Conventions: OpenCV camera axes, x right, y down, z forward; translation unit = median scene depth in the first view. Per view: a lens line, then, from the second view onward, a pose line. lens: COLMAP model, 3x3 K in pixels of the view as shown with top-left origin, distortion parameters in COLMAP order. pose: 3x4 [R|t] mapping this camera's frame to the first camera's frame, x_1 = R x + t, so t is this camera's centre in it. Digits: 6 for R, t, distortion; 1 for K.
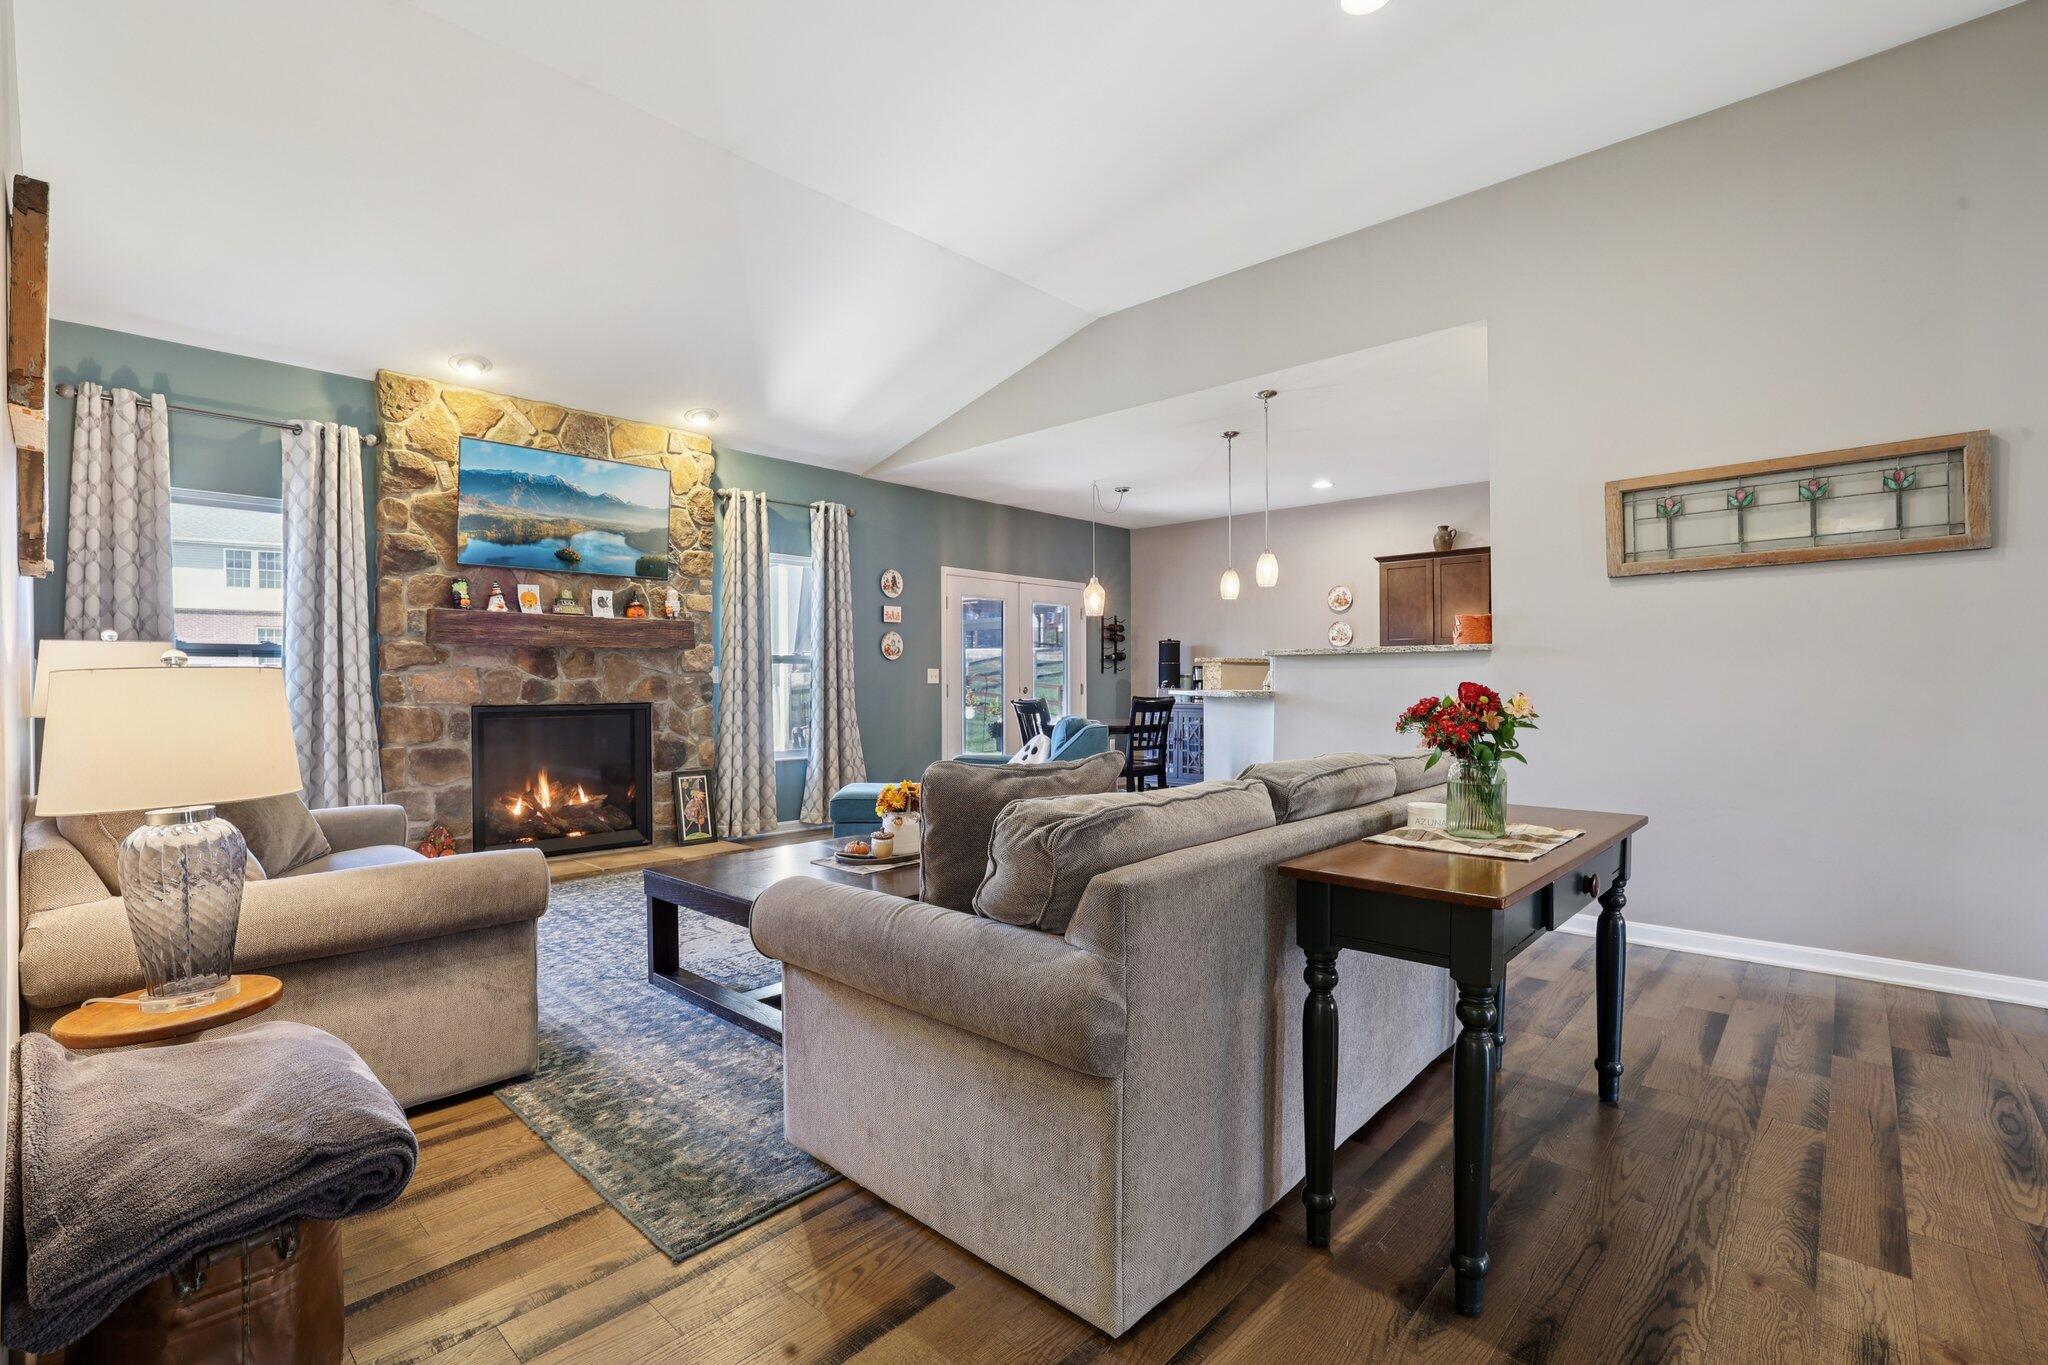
lens RADIAL K [[930.6, 0, 1021.6], [0, 930.6, 699.5], [0, 0, 1]] dist [-0.030310, 0.008403]
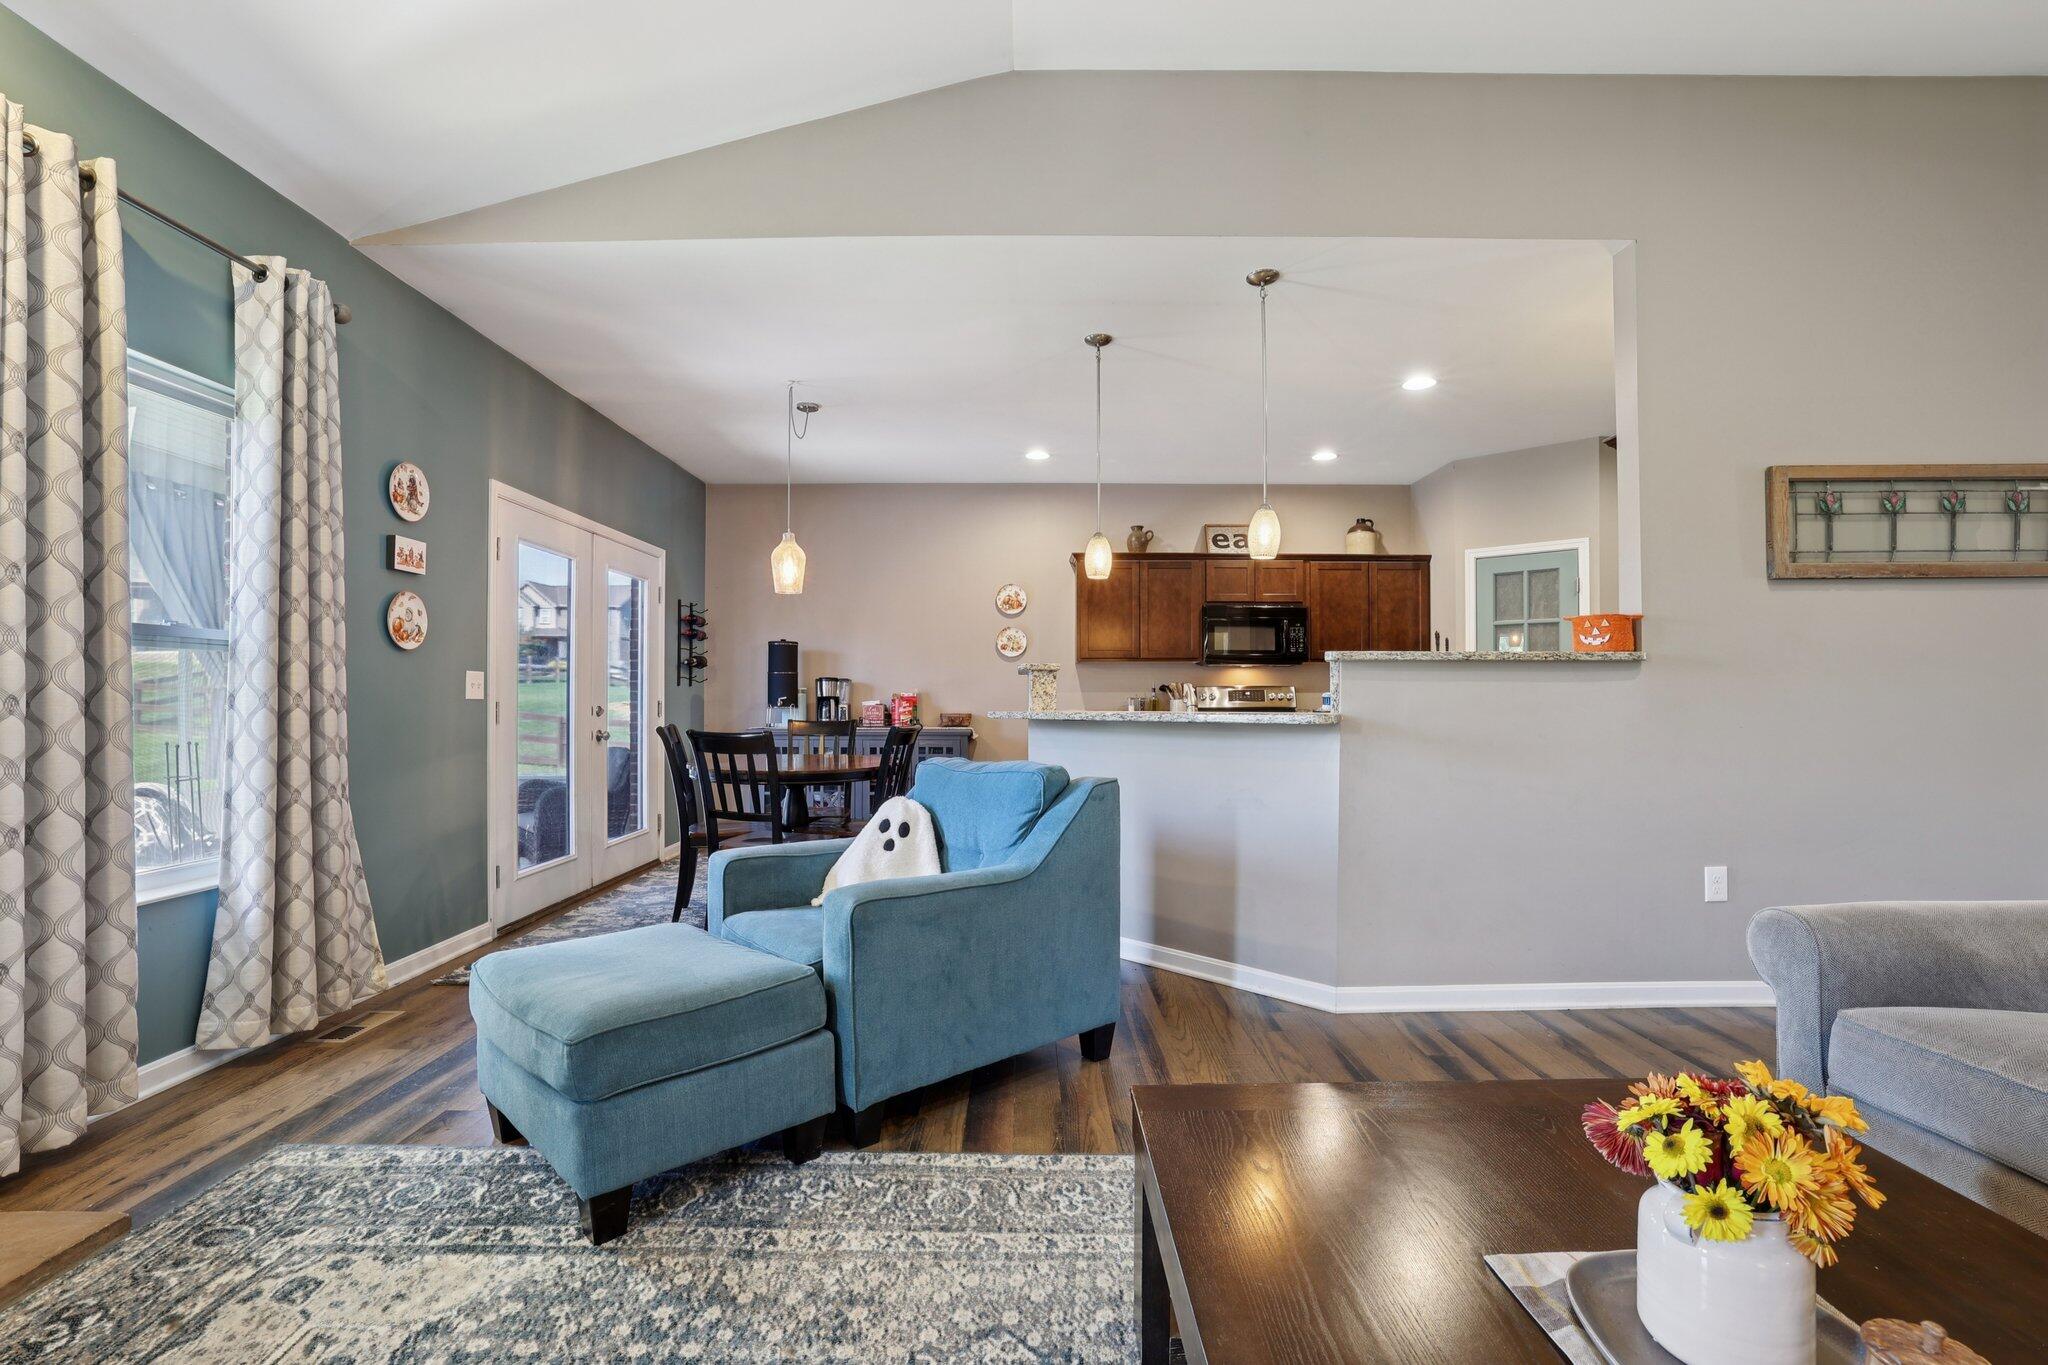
lens RADIAL K [[882.6, 0, 1027.3], [0, 882.6, 696.1], [0, 0, 1]] dist [-0.037685, 0.011614]
pose [[0.732208, 0.005618, 0.681058, -0.276492], [0.008725, 0.999807, -0.017628, -0.010295], [-0.681025, 0.018850, 0.732017, 0.595677]]
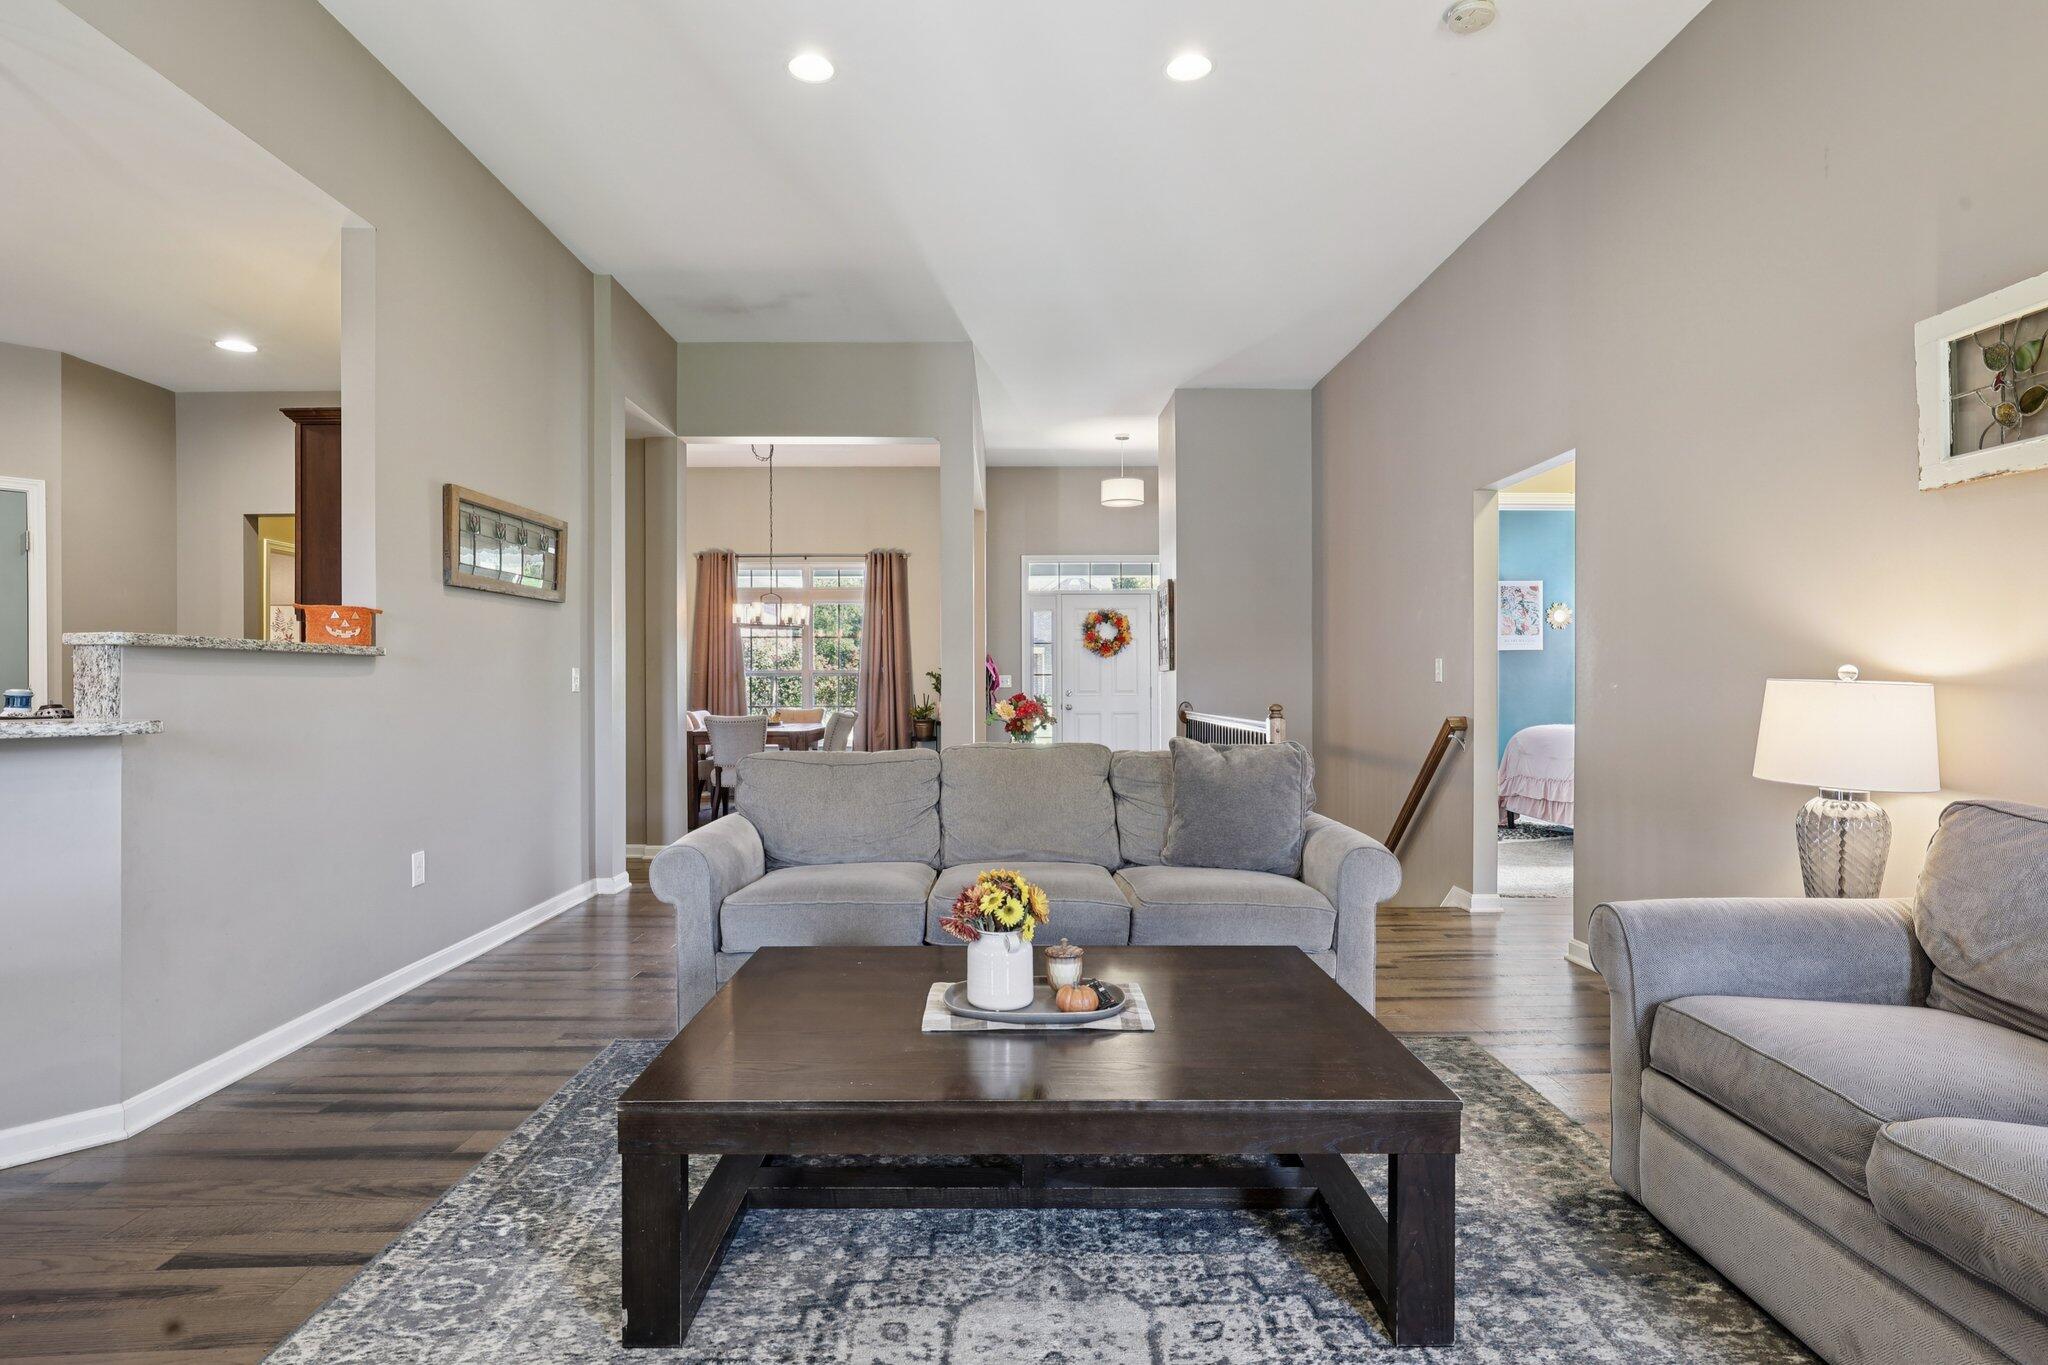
lens RADIAL K [[1083.7, 0, 1009.6], [0, 1083.7, 686.4], [0, 0, 1]] dist [-0.014398, 0.006072]
pose [[-0.682181, 0.003559, 0.731174, -0.382048], [0.018319, 0.999757, 0.012224, -0.020521], [-0.730953, 0.021733, -0.682081, 0.899079]]
